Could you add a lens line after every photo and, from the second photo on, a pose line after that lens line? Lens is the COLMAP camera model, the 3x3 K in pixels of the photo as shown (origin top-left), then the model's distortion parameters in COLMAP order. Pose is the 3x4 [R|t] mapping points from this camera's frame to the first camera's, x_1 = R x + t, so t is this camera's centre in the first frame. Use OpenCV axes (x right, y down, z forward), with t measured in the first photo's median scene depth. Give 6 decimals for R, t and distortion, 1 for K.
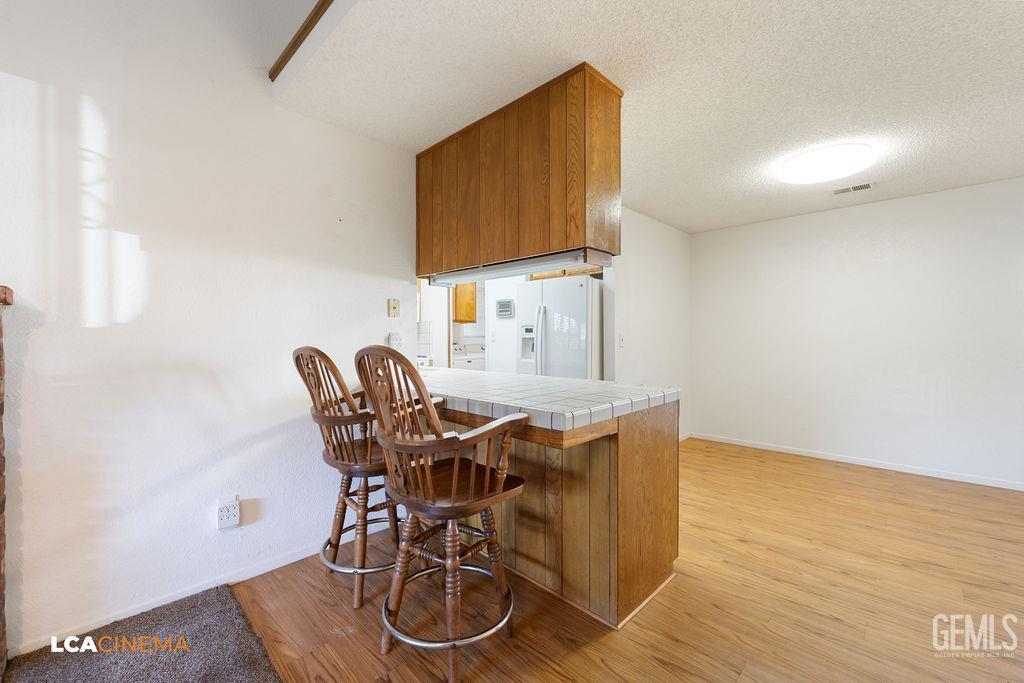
lens RADIAL K [[418.1, 0, 509.6], [0, 418.1, 336.6], [0, 0, 1]] dist [-0.000205, -0.000113]
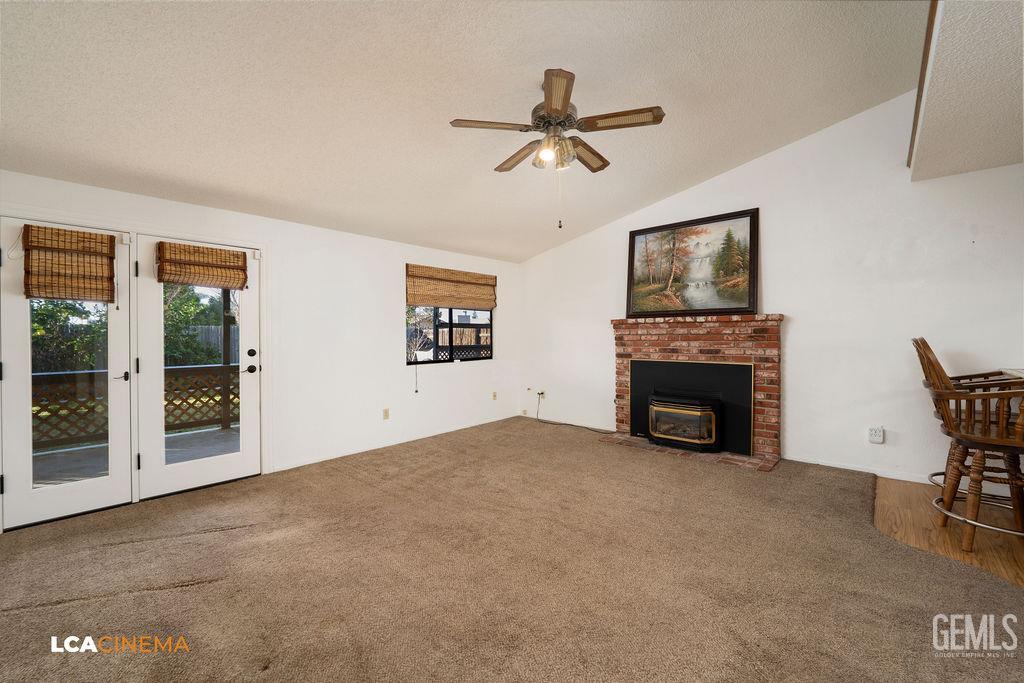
lens RADIAL K [[418.1, 0, 509.6], [0, 418.1, 336.6], [0, 0, 1]] dist [-0.000205, -0.000113]
pose [[0.040547, 0.006728, -0.999155, 0.948716], [0.007902, 0.999944, 0.007054, -0.008302], [0.999146, -0.008182, 0.040492, -0.563087]]
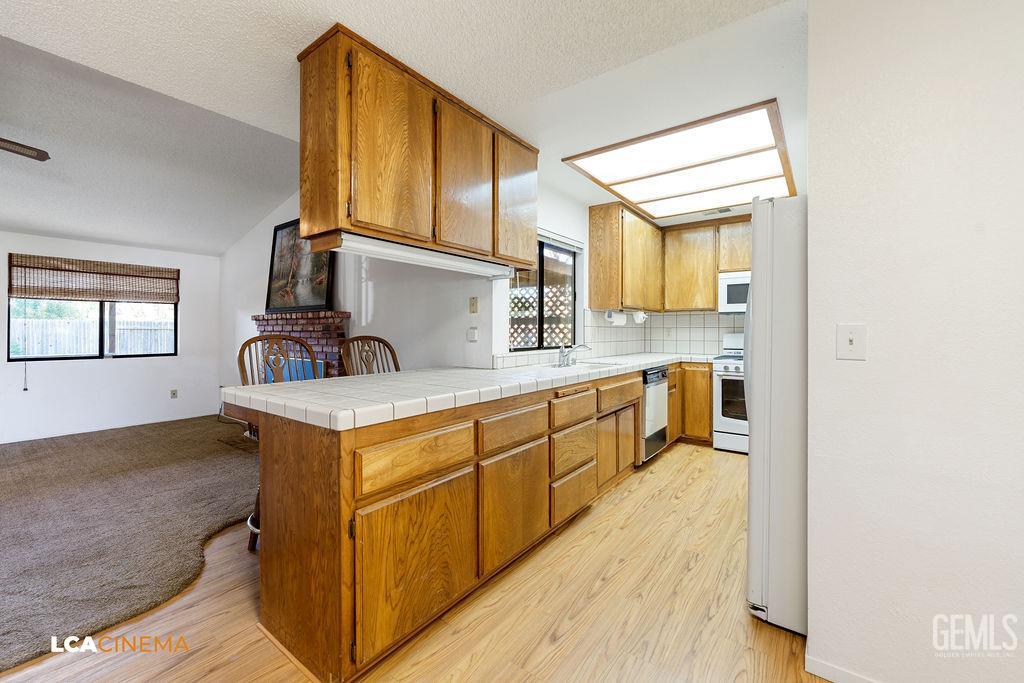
lens RADIAL K [[418.1, 0, 509.6], [0, 418.1, 336.6], [0, 0, 1]] dist [-0.000205, -0.000113]
pose [[0.125441, 0.013500, -0.992009, 1.090452], [-0.001209, 0.999909, 0.013455, 0.000267], [0.992100, -0.000489, 0.125445, 1.221697]]
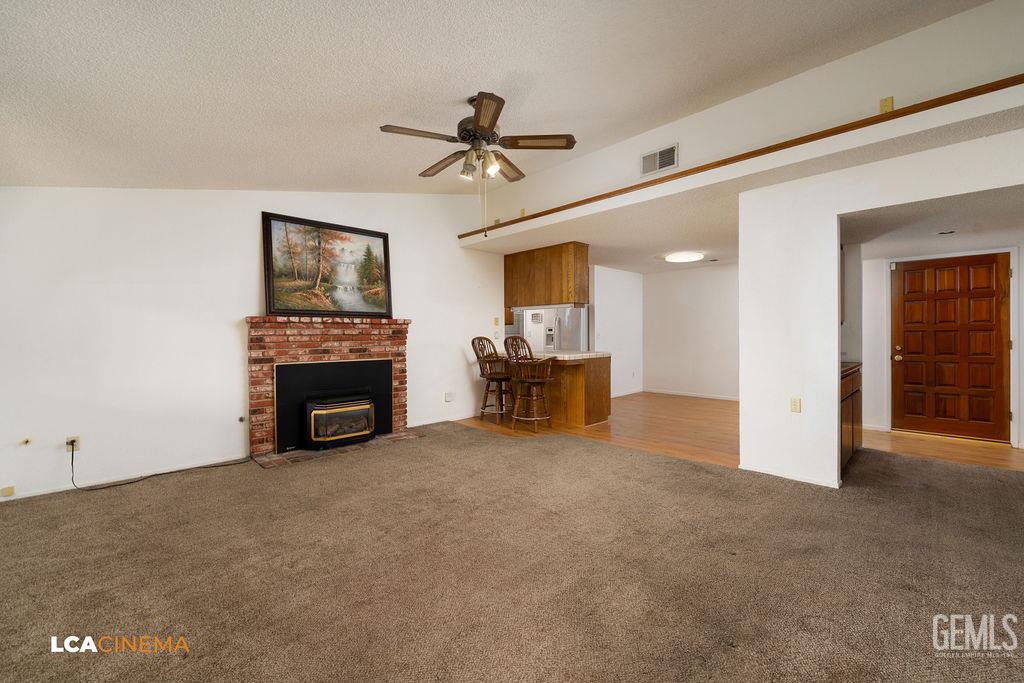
lens RADIAL K [[418.1, 0, 509.6], [0, 418.1, 336.6], [0, 0, 1]] dist [-0.000205, -0.000113]
pose [[0.999682, -0.003824, -0.024944, -0.180048], [0.004010, 0.999964, 0.007430, -0.001048], [0.024915, -0.007528, 0.999661, -1.734052]]
